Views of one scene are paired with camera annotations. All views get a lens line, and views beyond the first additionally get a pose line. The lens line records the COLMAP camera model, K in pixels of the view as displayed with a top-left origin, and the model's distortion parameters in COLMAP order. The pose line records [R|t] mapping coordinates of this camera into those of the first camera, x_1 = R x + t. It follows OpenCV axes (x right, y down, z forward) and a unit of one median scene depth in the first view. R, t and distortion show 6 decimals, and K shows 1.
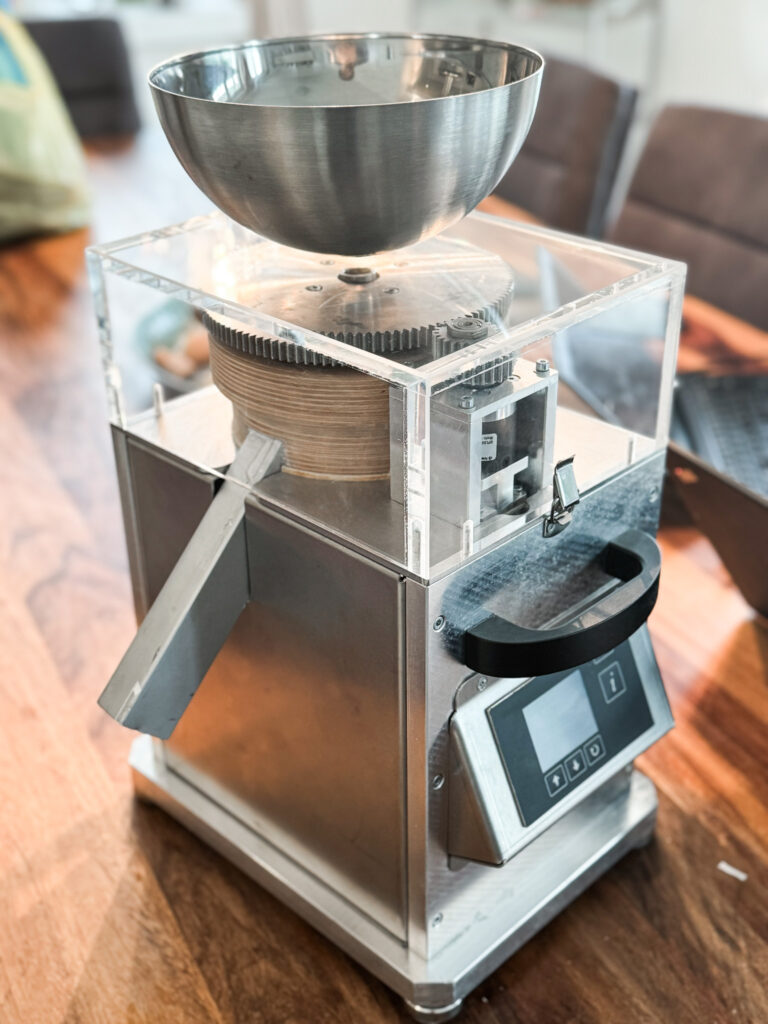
lens RADIAL K [[1338.8, 0, 384.0], [0, 1338.8, 512.0], [0, 0, 1]] dist [0.031665, 0.022466]
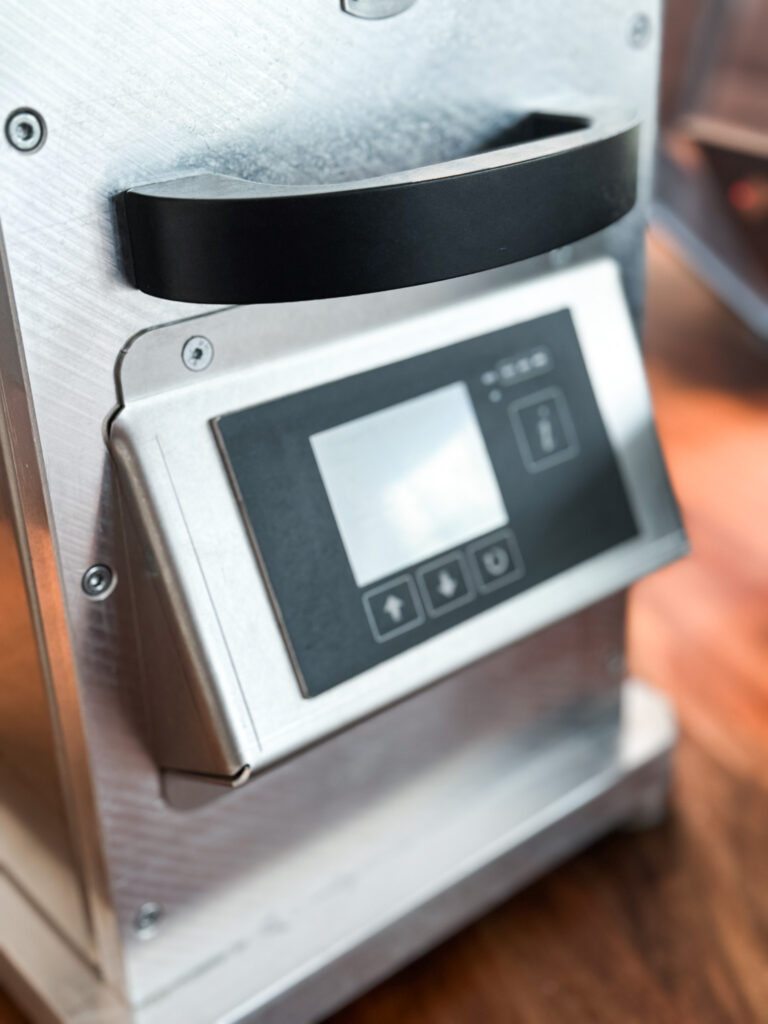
lens RADIAL K [[1338.8, 0, 384.0], [0, 1338.8, 512.0], [0, 0, 1]] dist [0.031665, 0.022466]
pose [[0.994333, 0.012275, -0.105595, 0.168513], [-0.019647, 0.997420, -0.069052, 0.194869], [0.104475, 0.070735, 0.992009, 0.539980]]
